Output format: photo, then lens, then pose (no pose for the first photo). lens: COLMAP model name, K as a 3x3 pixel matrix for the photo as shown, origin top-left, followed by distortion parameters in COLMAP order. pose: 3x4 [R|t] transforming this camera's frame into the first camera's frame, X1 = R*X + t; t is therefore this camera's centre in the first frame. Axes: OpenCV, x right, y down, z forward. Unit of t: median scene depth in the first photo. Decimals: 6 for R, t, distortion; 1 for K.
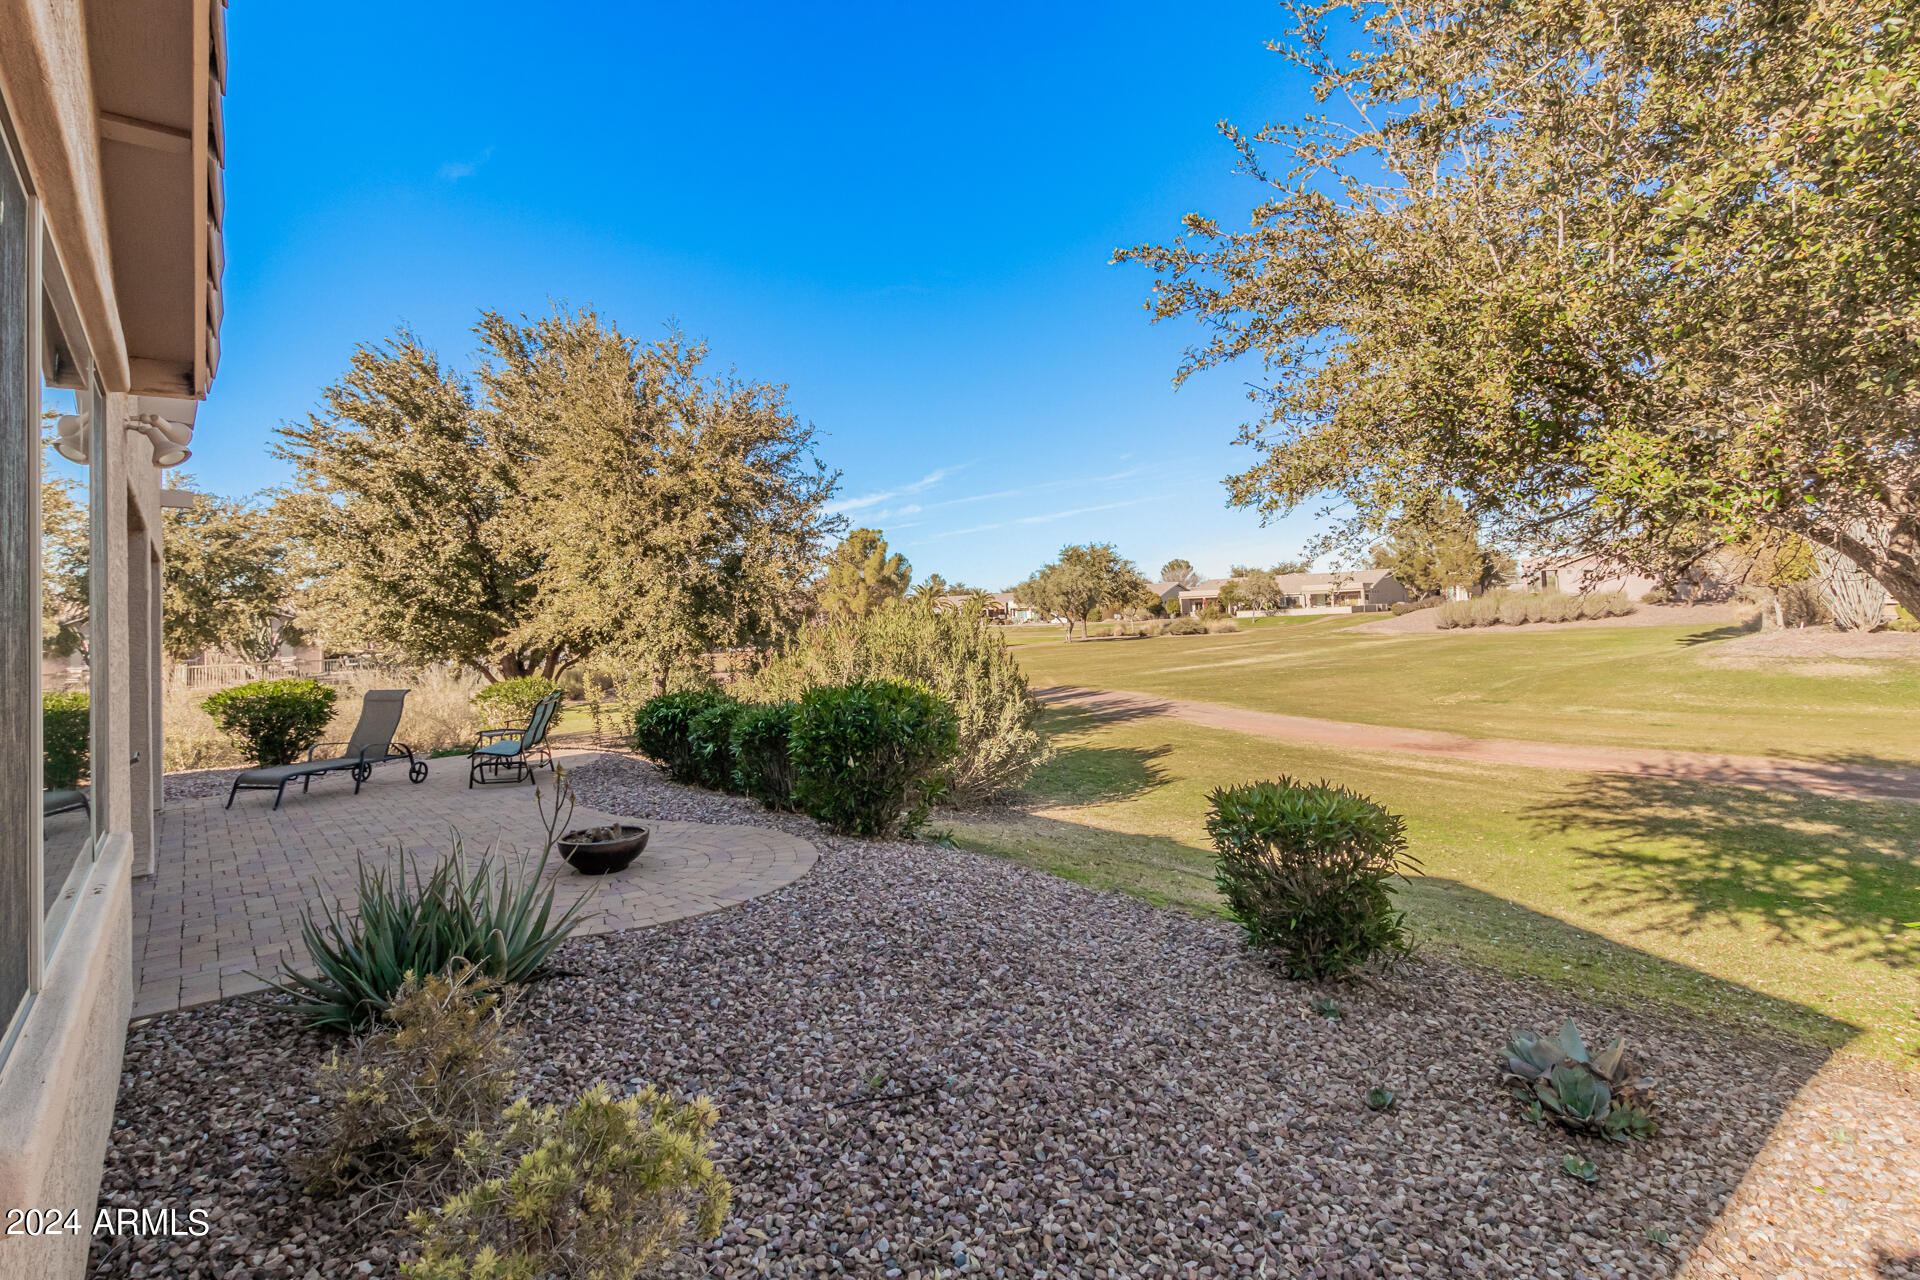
lens RADIAL K [[942.4, 0, 947.1], [0, 942.4, 586.3], [0, 0, 1]] dist [0.004827, 0.000245]
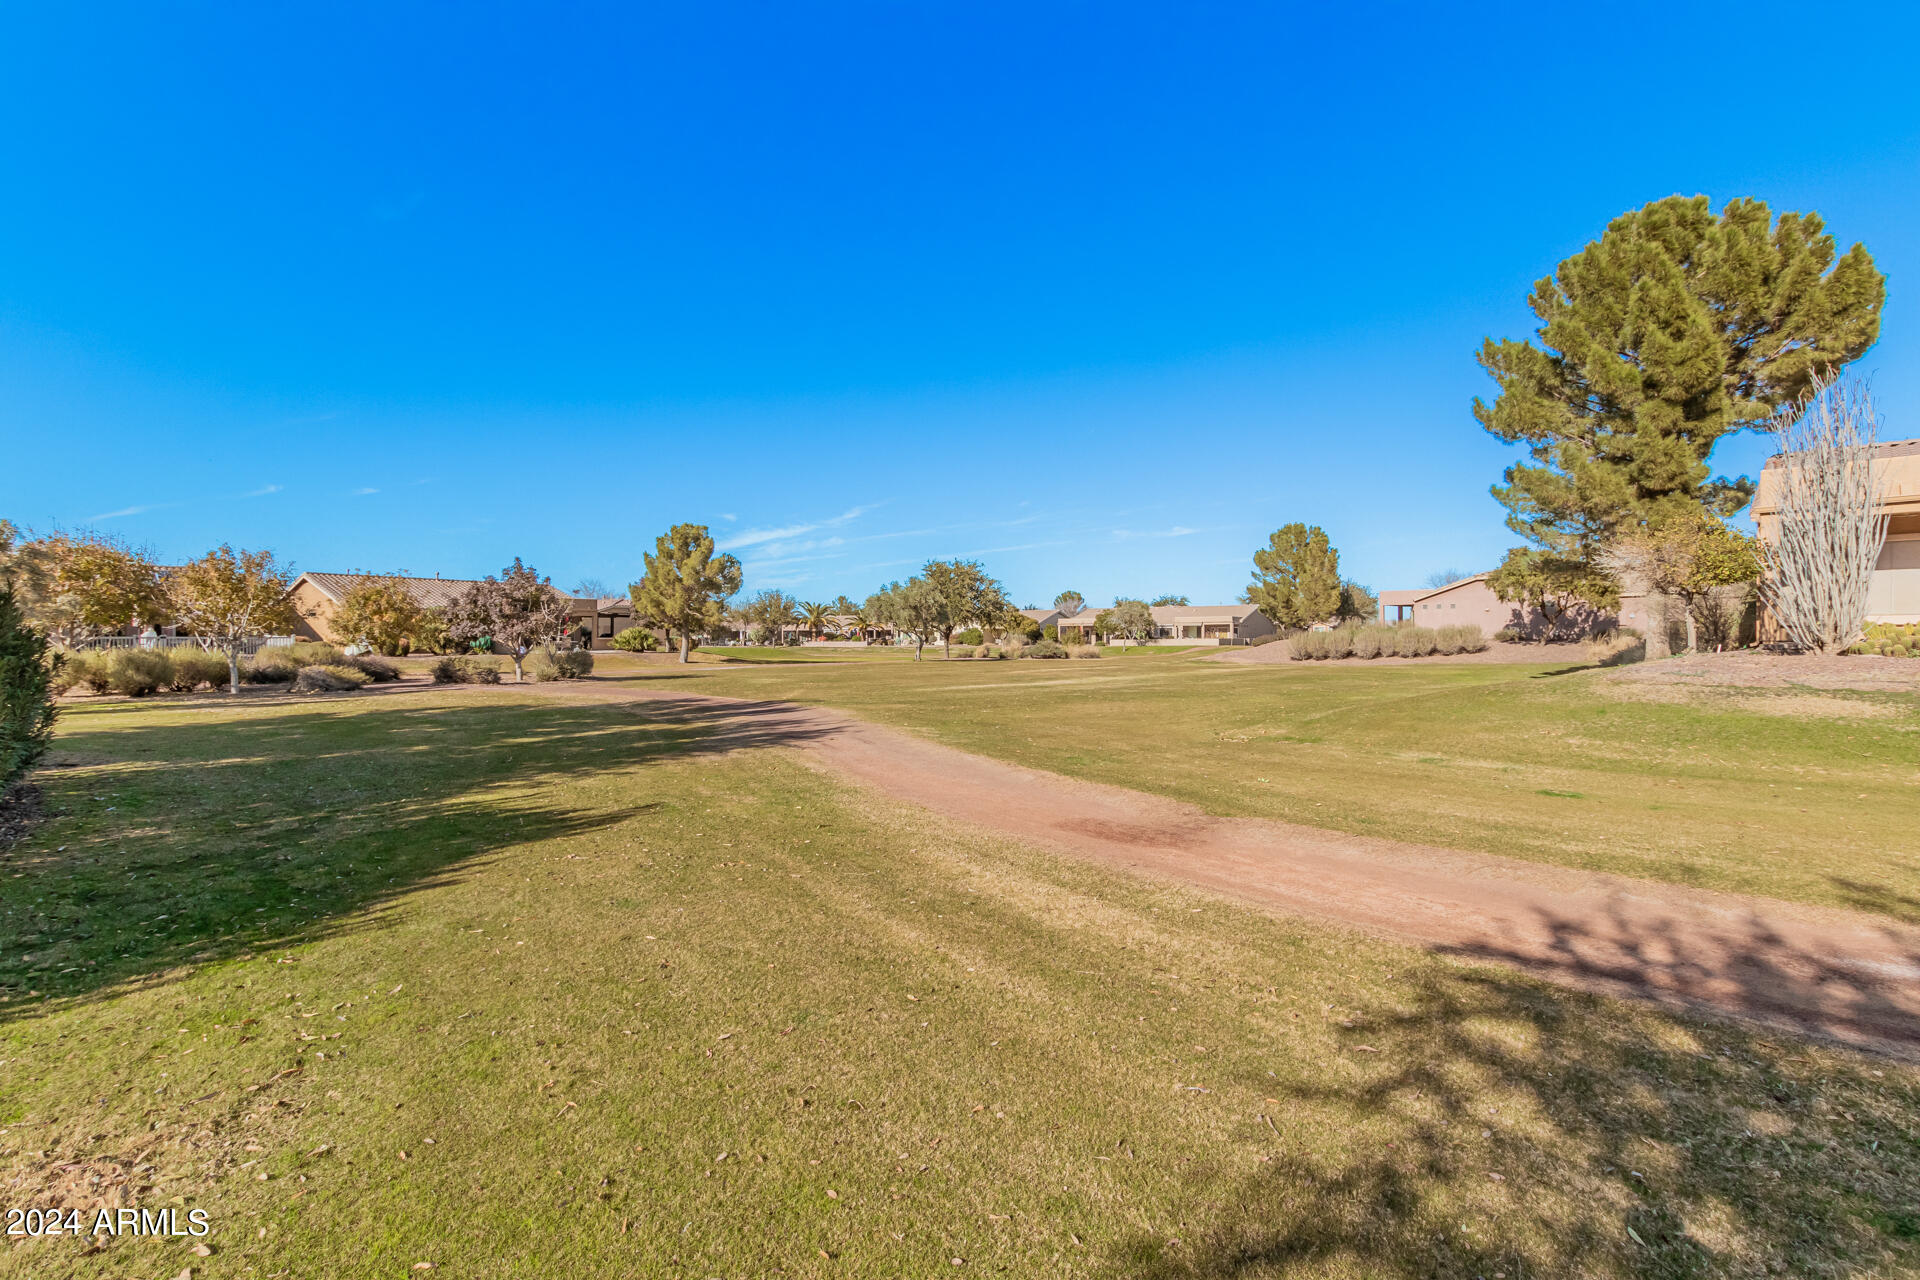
lens RADIAL K [[878.1, 0, 955.1], [0, 878.1, 646.3], [0, 0, 1]] dist [0.002806, -0.002342]
pose [[0.994954, 0.042416, 0.090924, 0.111852], [-0.045641, 0.998390, 0.033690, 0.018599], [-0.089349, -0.037670, 0.995288, 0.164290]]
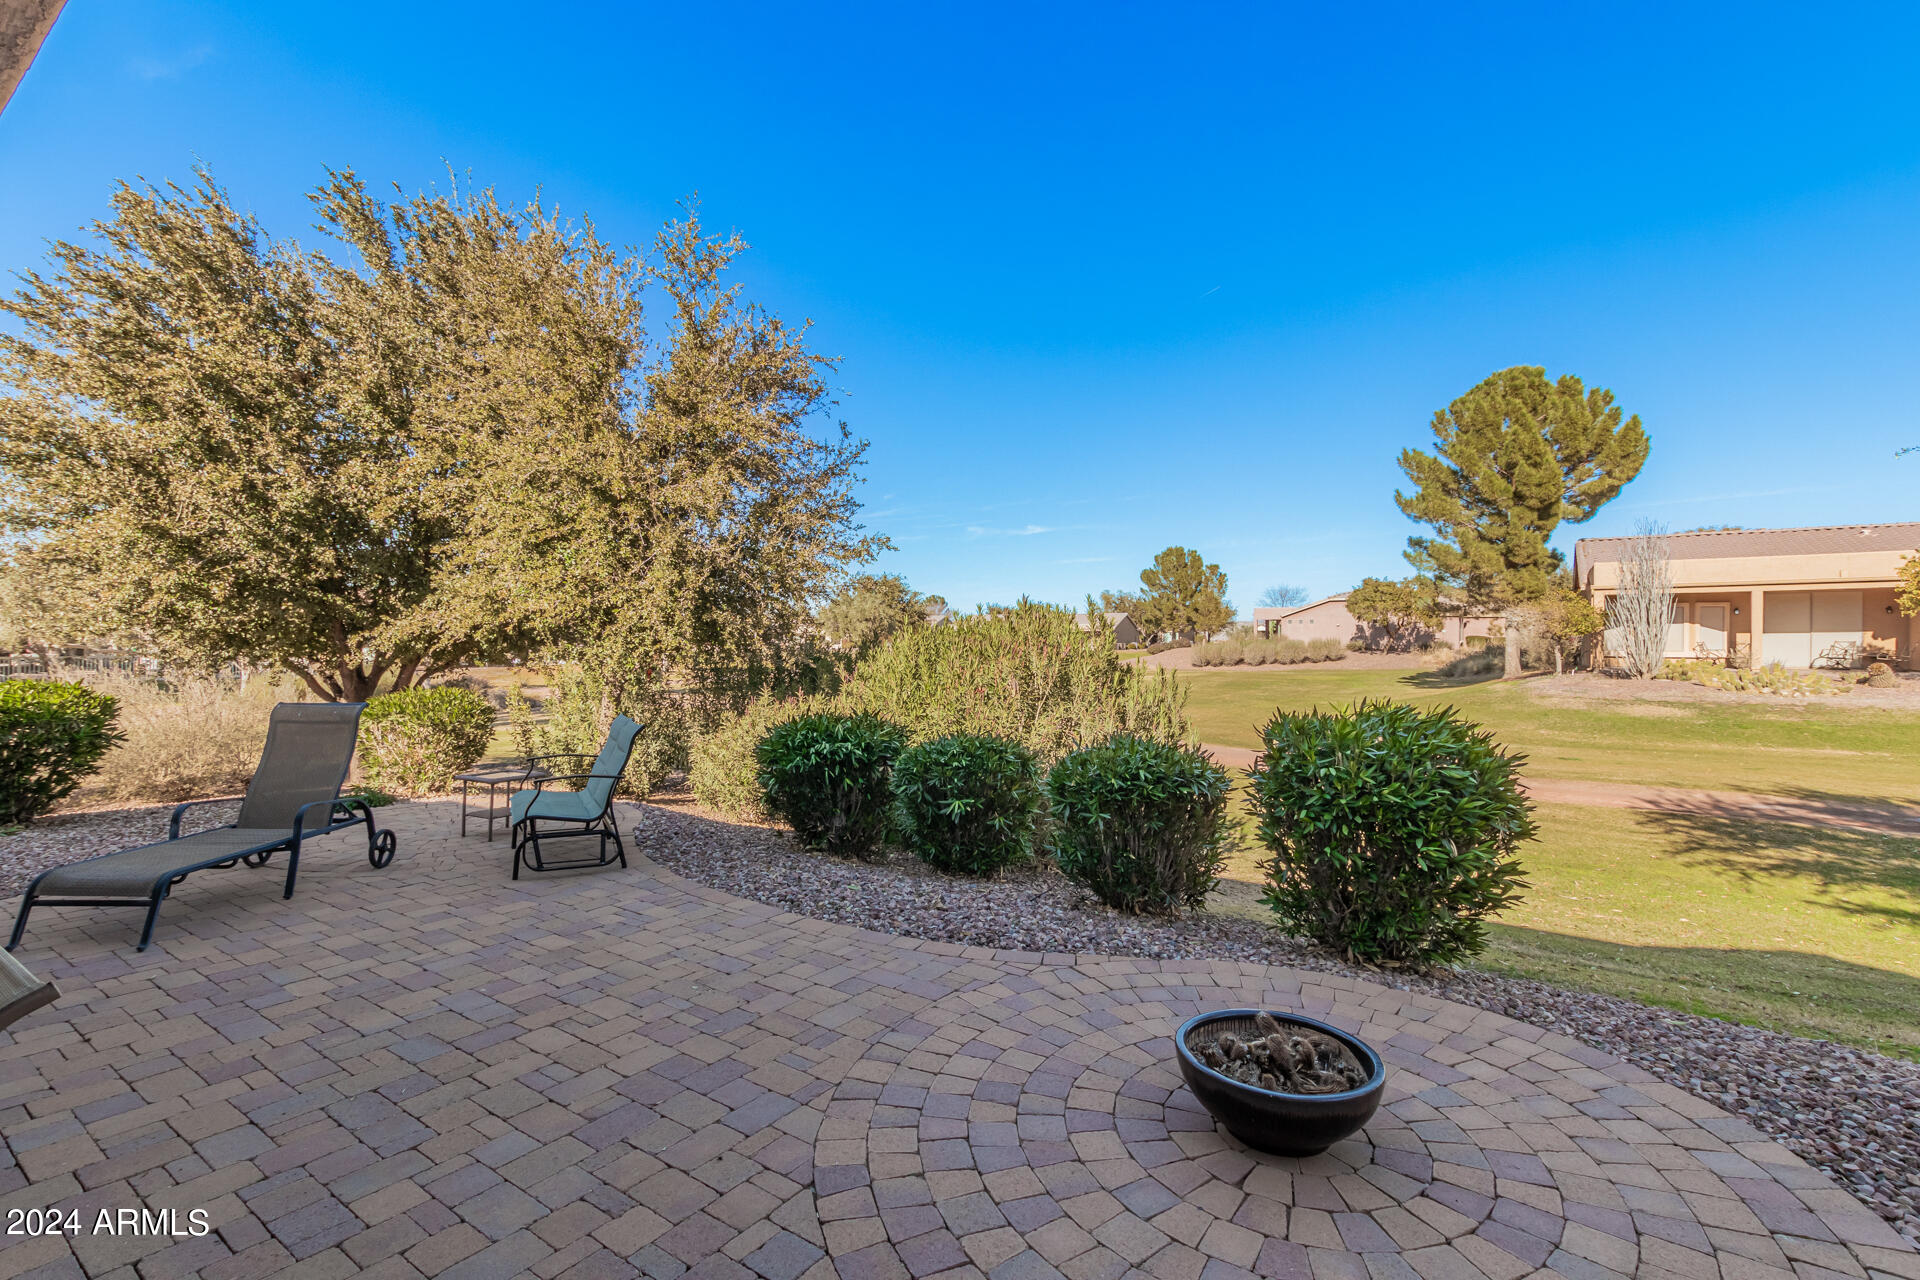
lens RADIAL K [[878.1, 0, 944.2], [0, 878.1, 646.2], [0, 0, 1]] dist [0.002806, -0.002342]
pose [[0.959622, 0.040579, 0.278350, -0.068351], [-0.050208, 0.998359, 0.027550, 0.007522], [-0.276775, -0.040413, 0.960085, 0.070248]]
